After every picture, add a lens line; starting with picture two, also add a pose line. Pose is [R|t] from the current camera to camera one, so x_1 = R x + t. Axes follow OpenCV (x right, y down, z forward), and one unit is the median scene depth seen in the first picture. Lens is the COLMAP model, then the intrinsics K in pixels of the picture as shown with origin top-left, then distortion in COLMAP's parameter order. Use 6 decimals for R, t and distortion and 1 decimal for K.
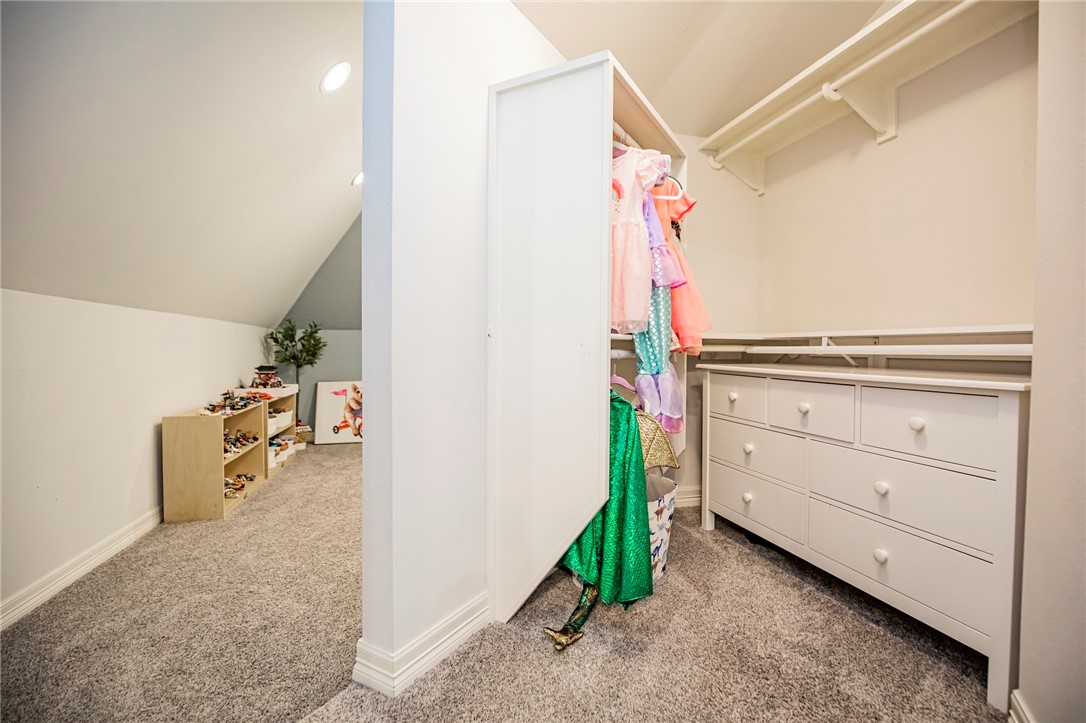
lens RADIAL K [[503.0, 0, 546.8], [0, 503.0, 360.4], [0, 0, 1]] dist [-0.027395, 0.003050]
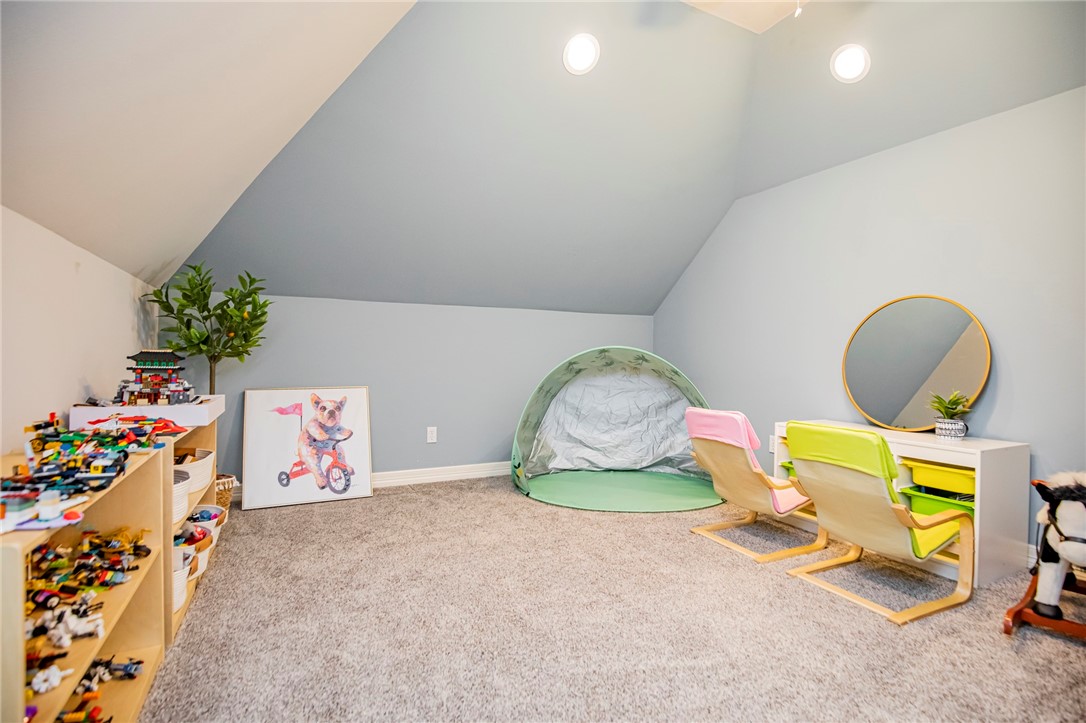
lens RADIAL K [[503.0, 0, 537.3], [0, 503.0, 360.2], [0, 0, 1]] dist [-0.027395, 0.003050]
pose [[0.978171, 0.006334, 0.207705, -0.288281], [-0.002472, 0.999819, -0.018849, 0.021767], [-0.207787, 0.017925, 0.978010, 0.450053]]
